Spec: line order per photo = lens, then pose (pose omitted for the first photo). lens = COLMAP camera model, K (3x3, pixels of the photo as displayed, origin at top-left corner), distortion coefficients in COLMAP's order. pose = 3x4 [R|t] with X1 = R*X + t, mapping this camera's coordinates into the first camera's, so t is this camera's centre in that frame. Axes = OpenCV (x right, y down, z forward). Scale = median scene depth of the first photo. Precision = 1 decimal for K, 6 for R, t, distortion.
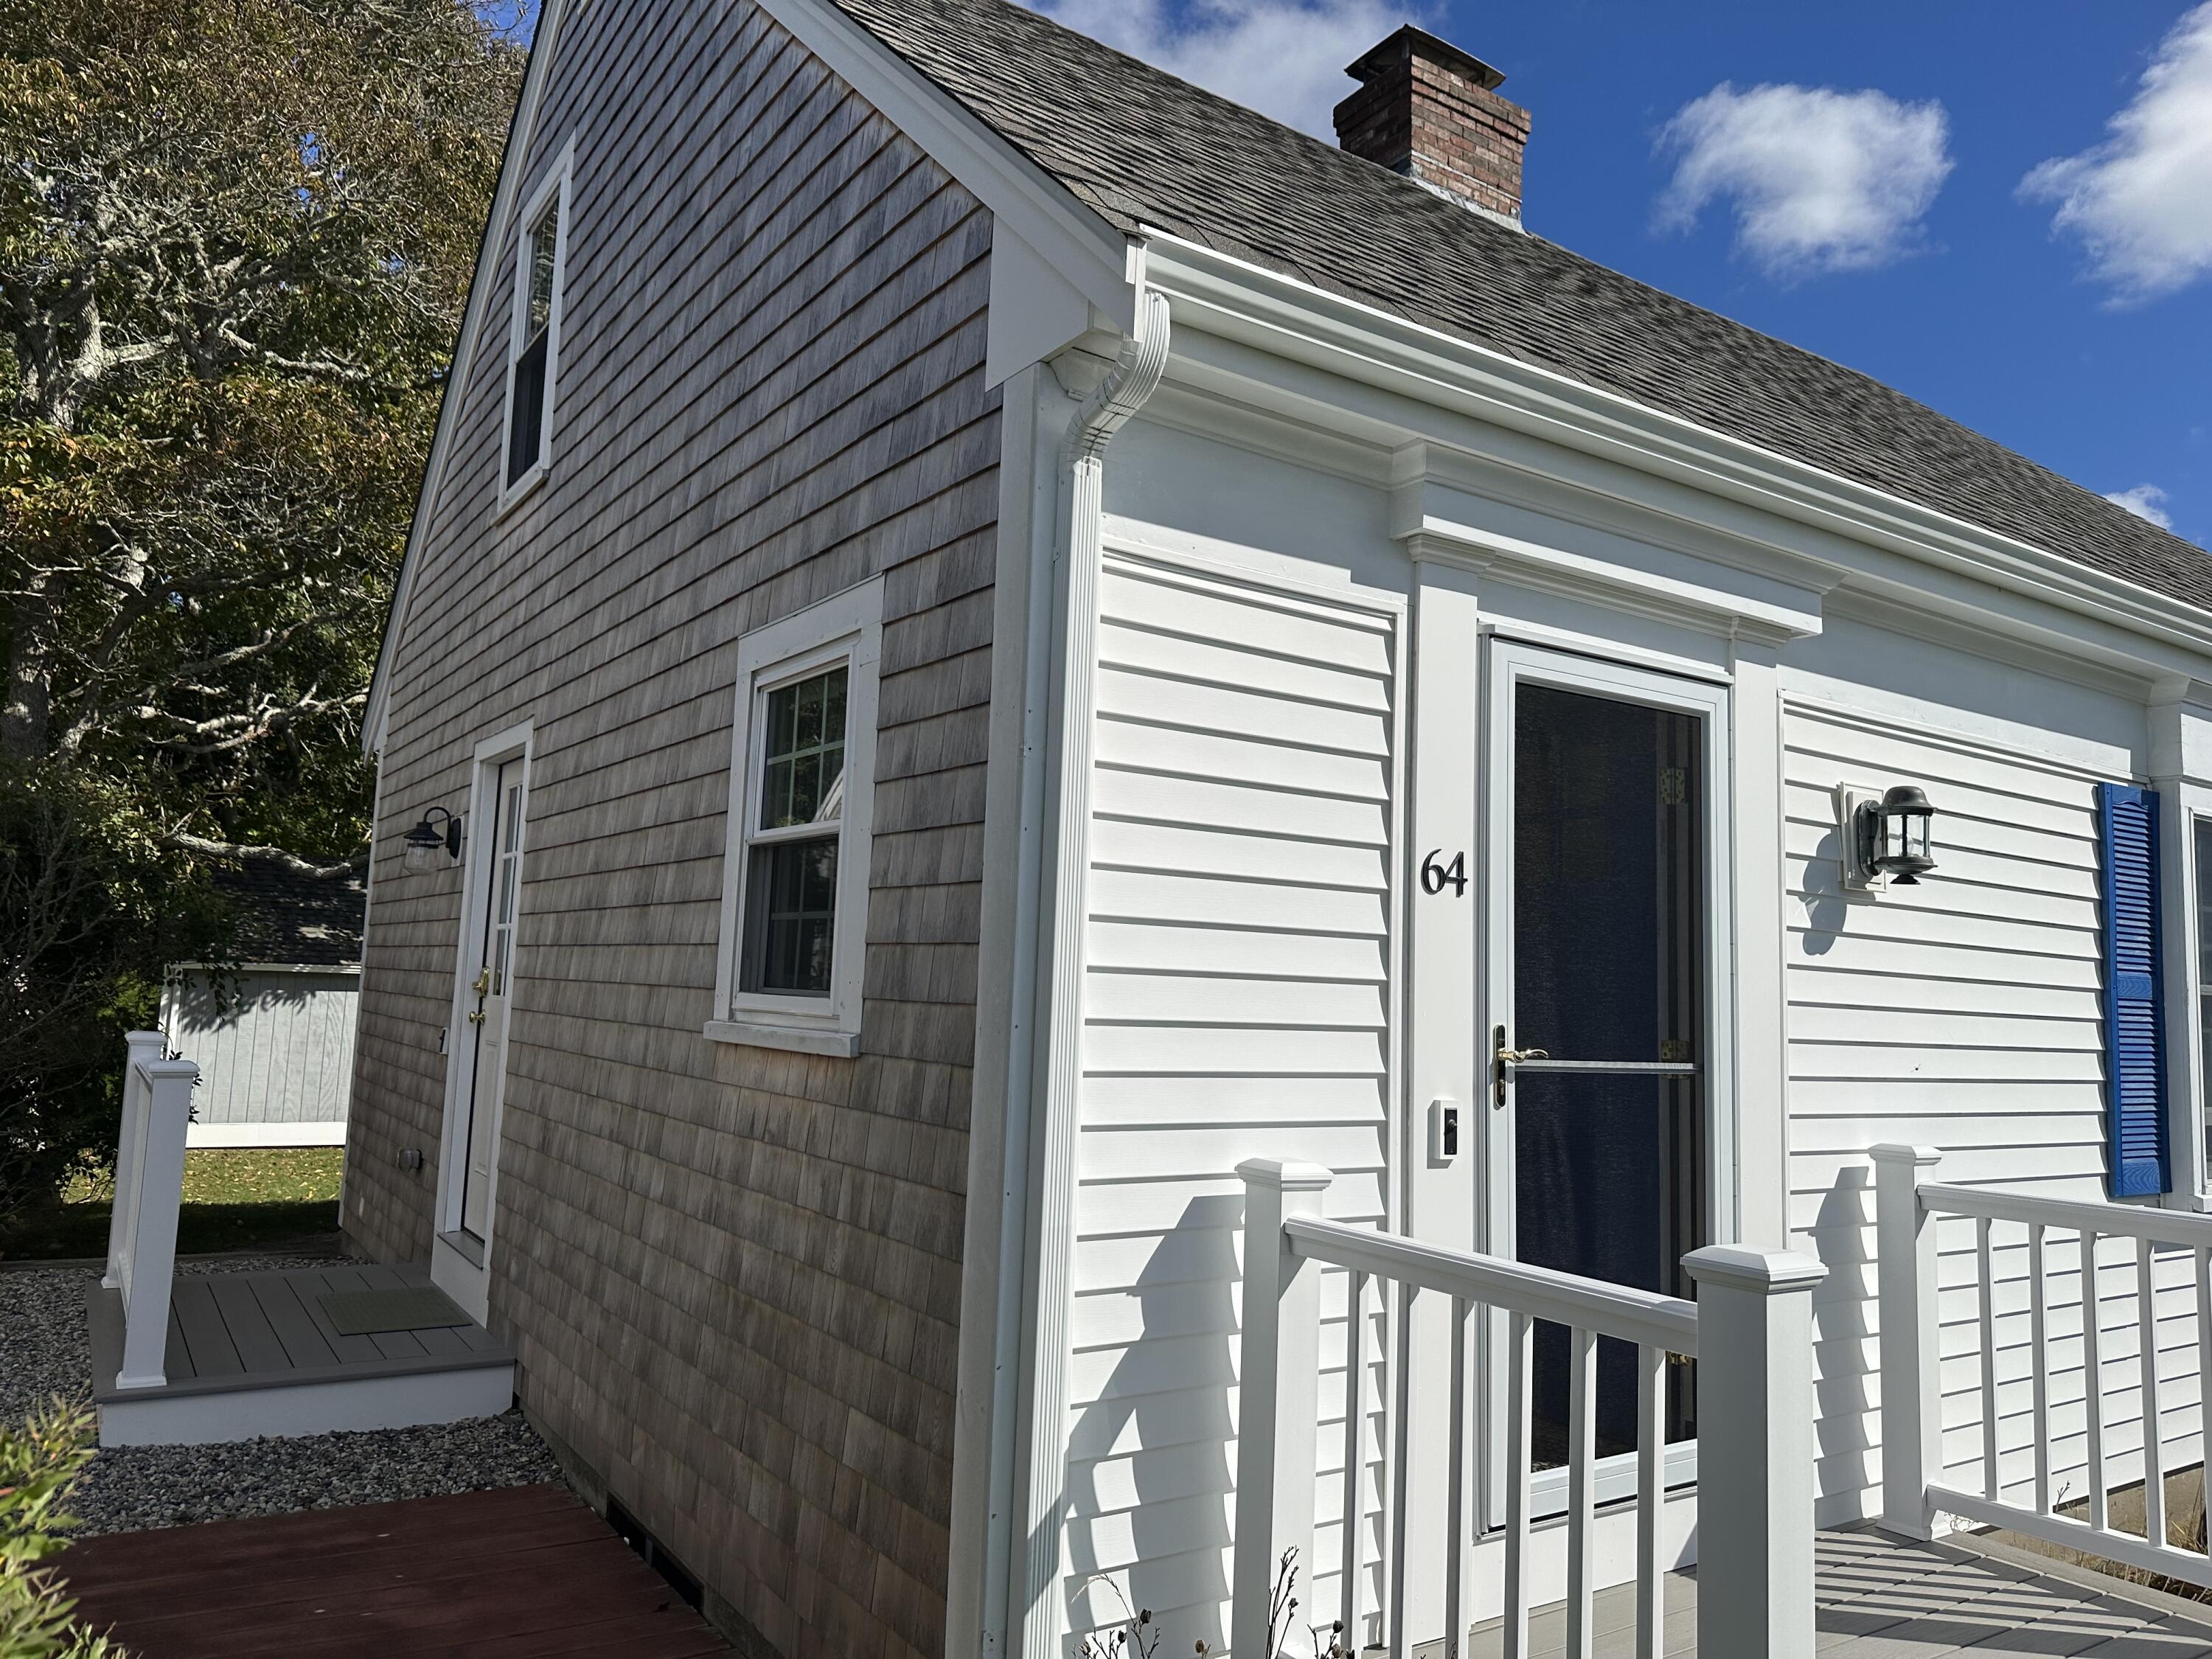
lens RADIAL K [[1582.5, 0, 1108.6], [0, 1582.5, 816.0], [0, 0, 1]] dist [0.038989, -0.038353]
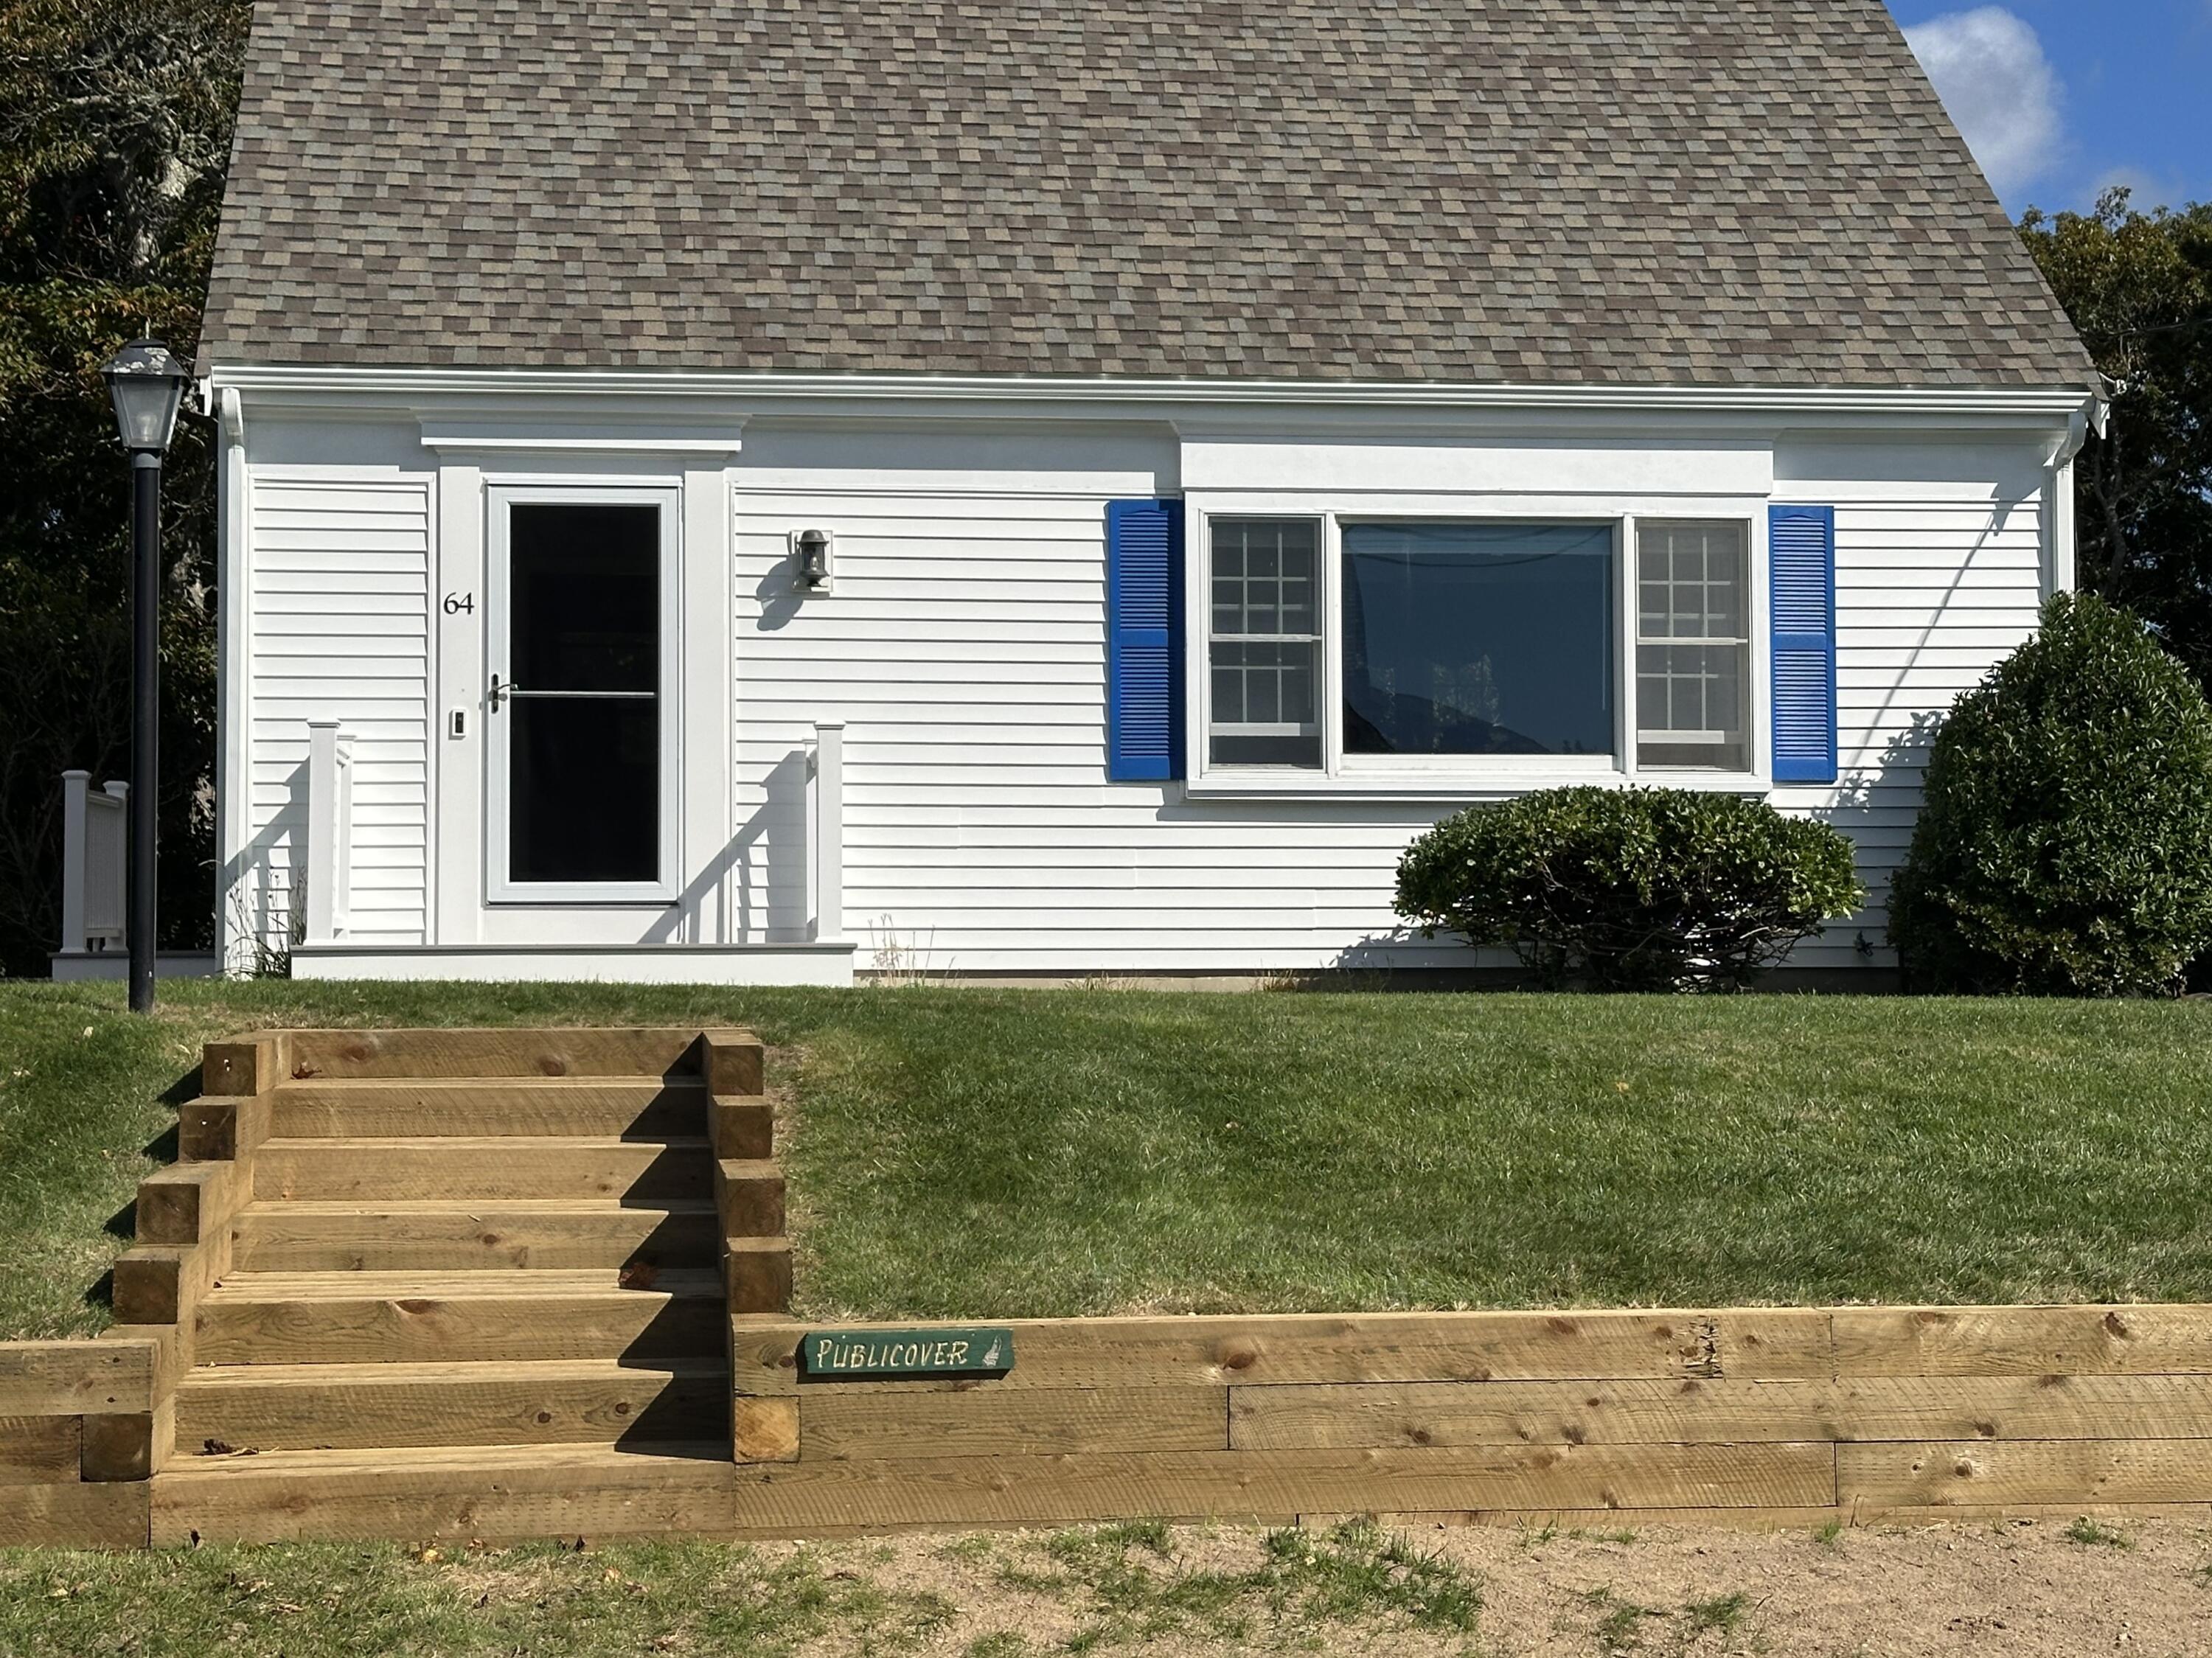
lens RADIAL K [[3740.6, 0, 1105.9], [0, 3740.6, 831.0], [0, 0, 1]] dist [0.112142, 0.000000]
pose [[0.897421, -0.056582, -0.437532, 2.986513], [0.087244, 0.994917, 0.050281, 0.152872], [0.432464, -0.083295, 0.897796, -2.973772]]
